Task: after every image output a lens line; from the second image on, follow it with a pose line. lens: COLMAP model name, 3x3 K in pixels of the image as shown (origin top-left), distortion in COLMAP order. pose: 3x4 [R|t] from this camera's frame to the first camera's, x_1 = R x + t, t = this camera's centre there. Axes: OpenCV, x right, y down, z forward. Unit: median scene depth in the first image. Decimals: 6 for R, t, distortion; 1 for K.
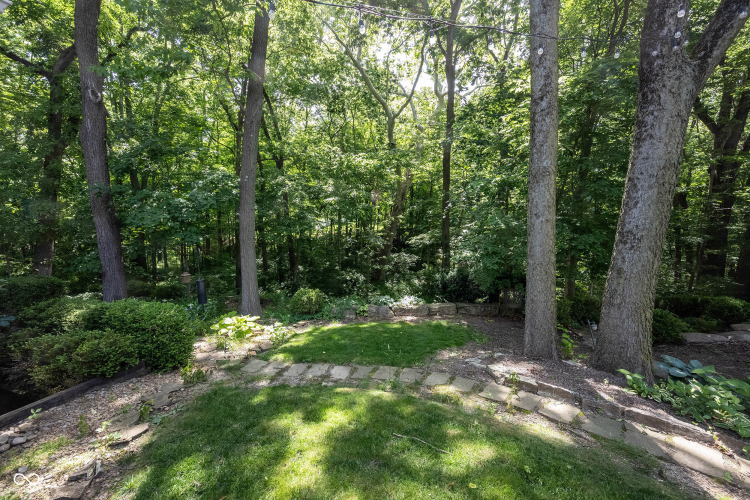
lens RADIAL K [[301.3, 0, 373.3], [0, 301.3, 247.8], [0, 0, 1]] dist [-0.008542, 0.000603]
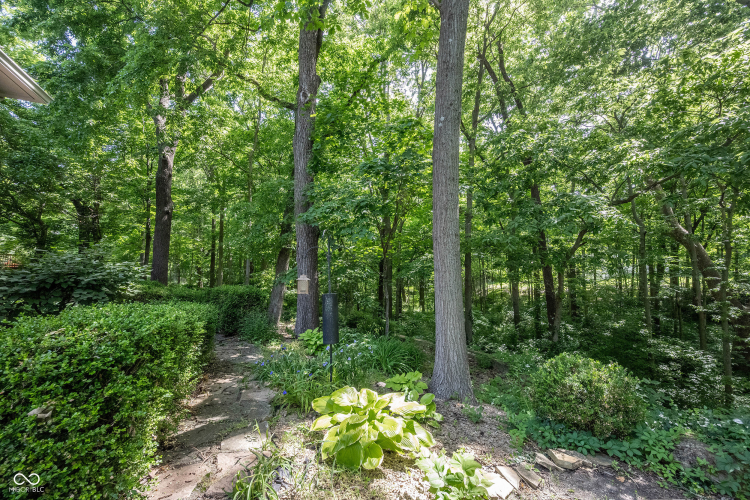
lens RADIAL K [[301.3, 0, 373.3], [0, 301.3, 247.8], [0, 0, 1]] dist [-0.008542, 0.000603]
pose [[0.686485, -0.049664, -0.725446, -0.054677], [-0.083346, 0.985715, -0.146353, 0.036264], [0.722352, 0.160932, 0.672539, 0.243487]]
